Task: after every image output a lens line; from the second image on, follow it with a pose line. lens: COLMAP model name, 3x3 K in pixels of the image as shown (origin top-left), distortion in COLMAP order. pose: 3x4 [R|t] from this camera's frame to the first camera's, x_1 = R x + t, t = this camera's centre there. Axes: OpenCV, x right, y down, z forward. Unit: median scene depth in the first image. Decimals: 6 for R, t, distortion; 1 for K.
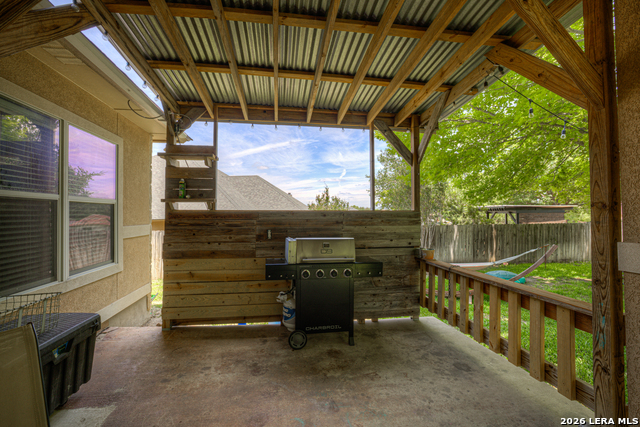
lens RADIAL K [[276.3, 0, 321.4], [0, 276.3, 209.9], [0, 0, 1]] dist [-0.038958, 0.017001]
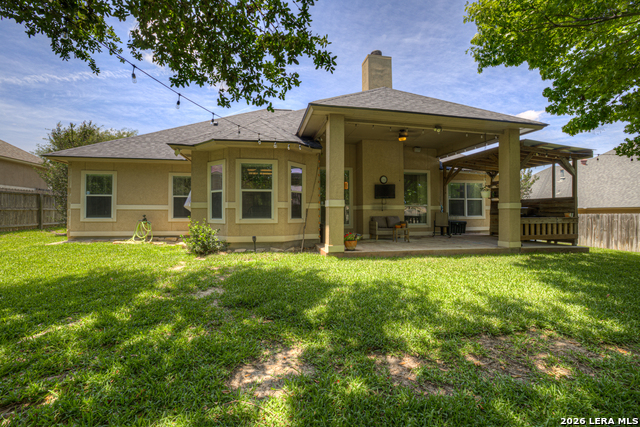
lens RADIAL K [[276.3, 0, 321.4], [0, 276.3, 209.9], [0, 0, 1]] dist [-0.038958, 0.017001]
pose [[0.033374, -0.022739, -0.999184, 2.840993], [0.019997, 0.999556, -0.022079, 0.146004], [0.999243, -0.019244, 0.033814, -1.277041]]
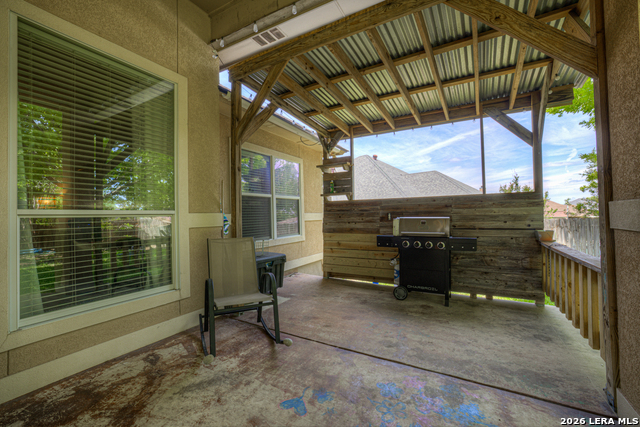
lens RADIAL K [[276.3, 0, 321.4], [0, 276.3, 209.9], [0, 0, 1]] dist [-0.038958, 0.017001]
pose [[0.784811, -0.027025, -0.619145, 0.386234], [0.031815, 0.999488, -0.003299, 0.052391], [0.618917, -0.017109, 0.785270, -0.242481]]
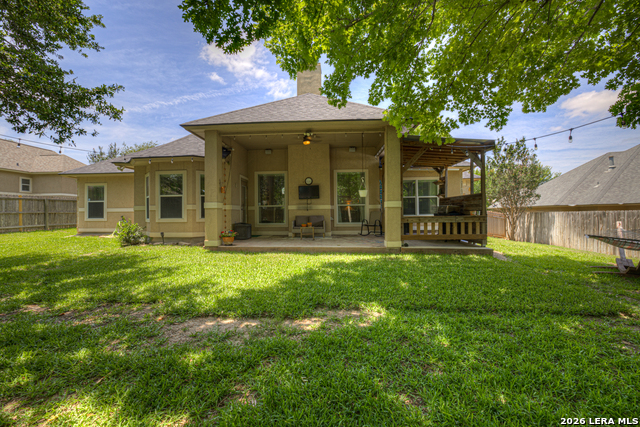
lens RADIAL K [[276.3, 0, 321.4], [0, 276.3, 209.9], [0, 0, 1]] dist [-0.038958, 0.017001]
pose [[-0.228646, -0.019649, -0.973311, 2.925717], [0.026217, 0.999309, -0.026333, 0.183713], [0.973157, -0.031539, -0.227973, 0.383570]]
